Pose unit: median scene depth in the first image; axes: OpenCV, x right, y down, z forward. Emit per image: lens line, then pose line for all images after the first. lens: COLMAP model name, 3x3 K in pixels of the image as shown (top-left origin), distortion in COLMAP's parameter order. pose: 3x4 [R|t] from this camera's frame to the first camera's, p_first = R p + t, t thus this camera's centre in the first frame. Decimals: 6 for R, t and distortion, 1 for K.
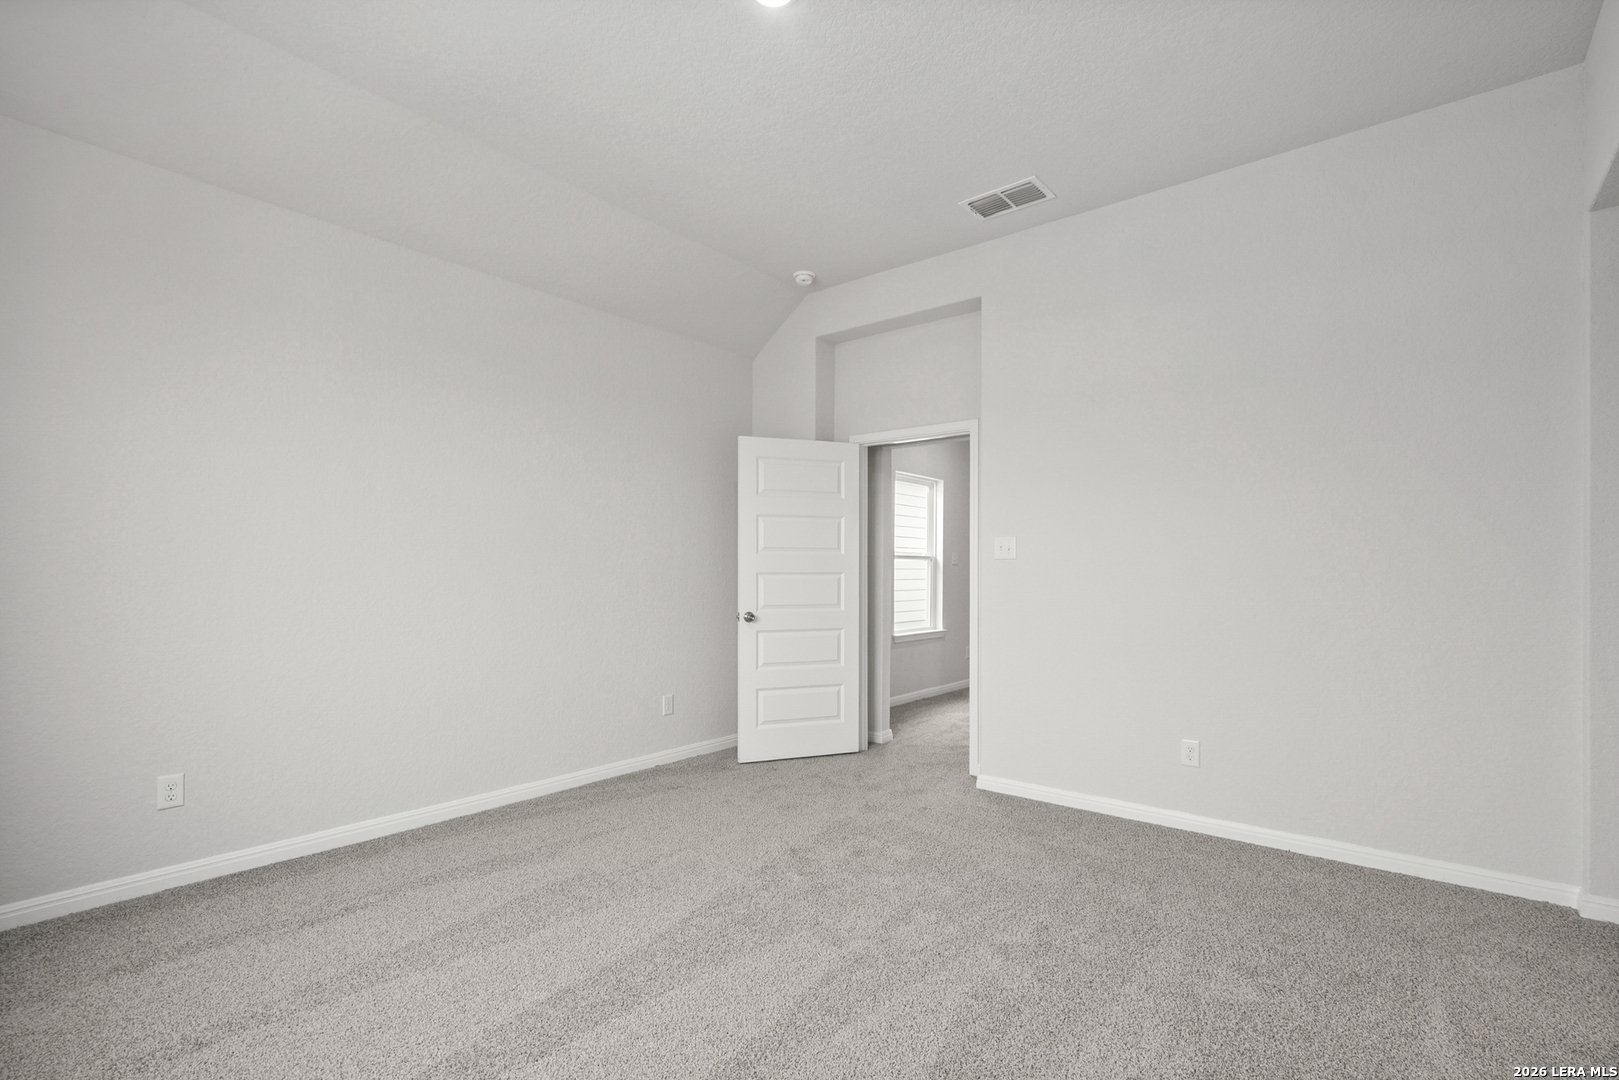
lens RADIAL K [[755.3, 0, 807.3], [0, 755.3, 545.0], [0, 0, 1]] dist [-0.002598, -0.000390]
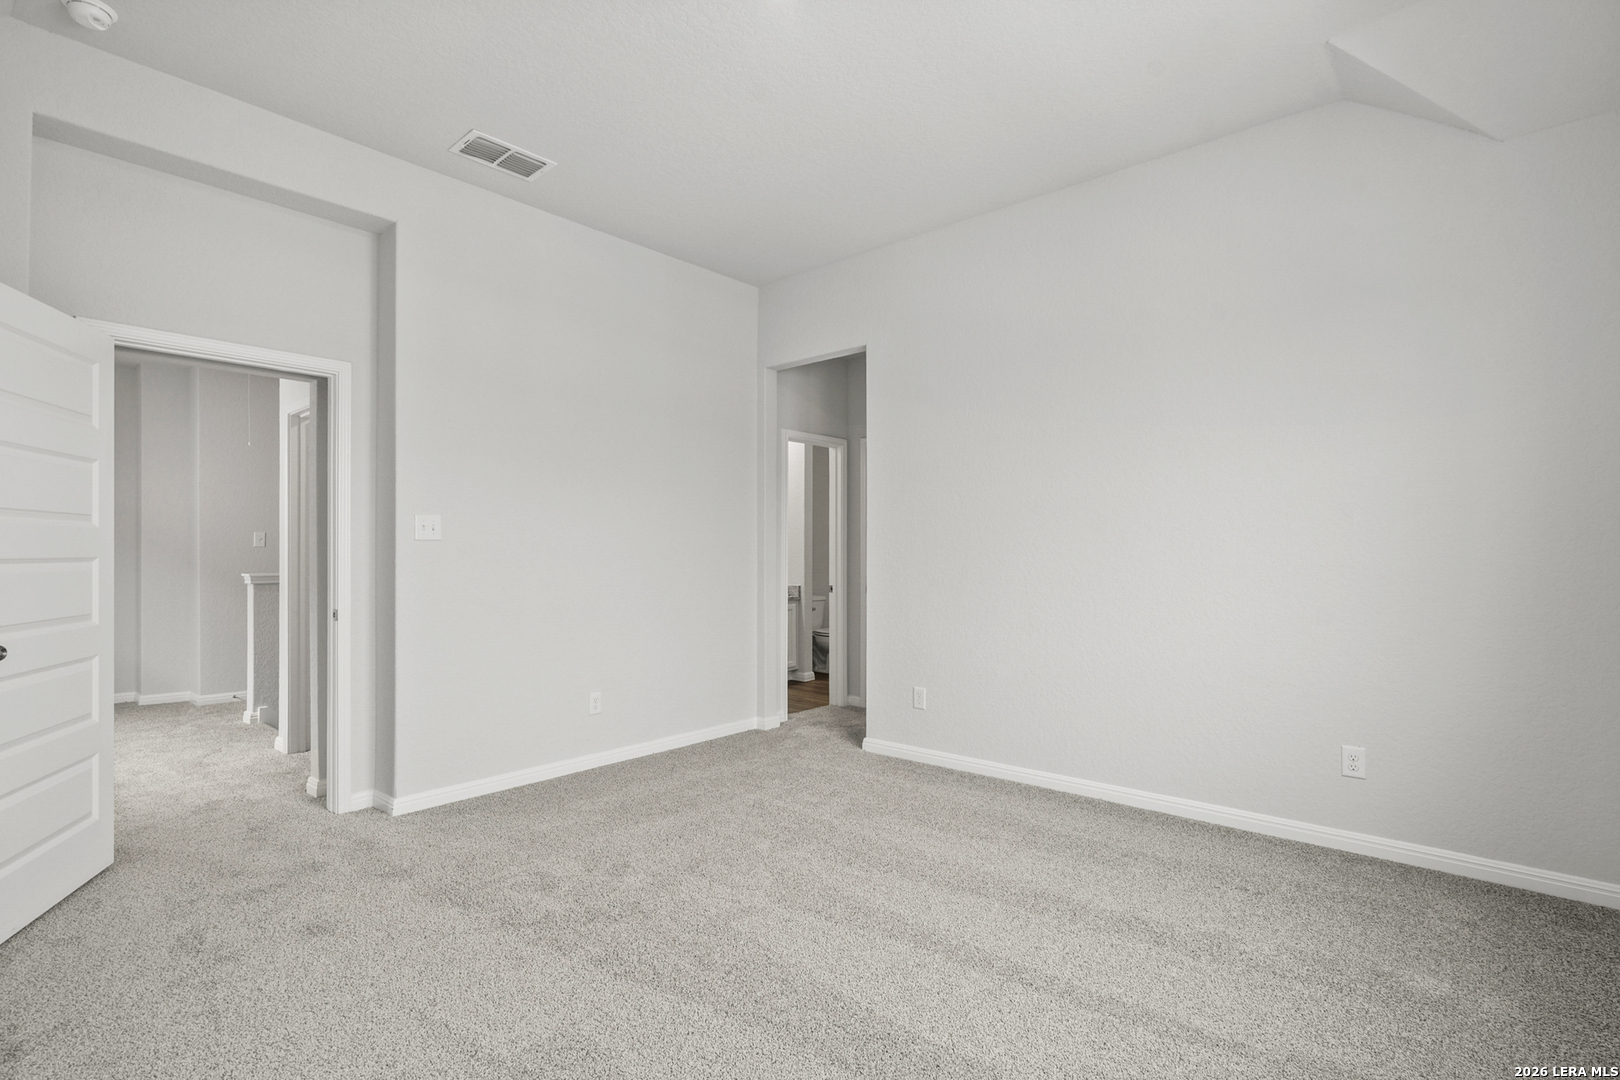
lens RADIAL K [[708.2, 0, 810.0], [0, 708.2, 540.0], [0, 0, 1]] dist [0.001137, 0.000088]
pose [[0.074562, 0.023822, 0.996932, -0.548886], [-0.018329, 0.999578, -0.022514, 0.030333], [-0.997048, -0.016594, 0.074967, 0.521360]]
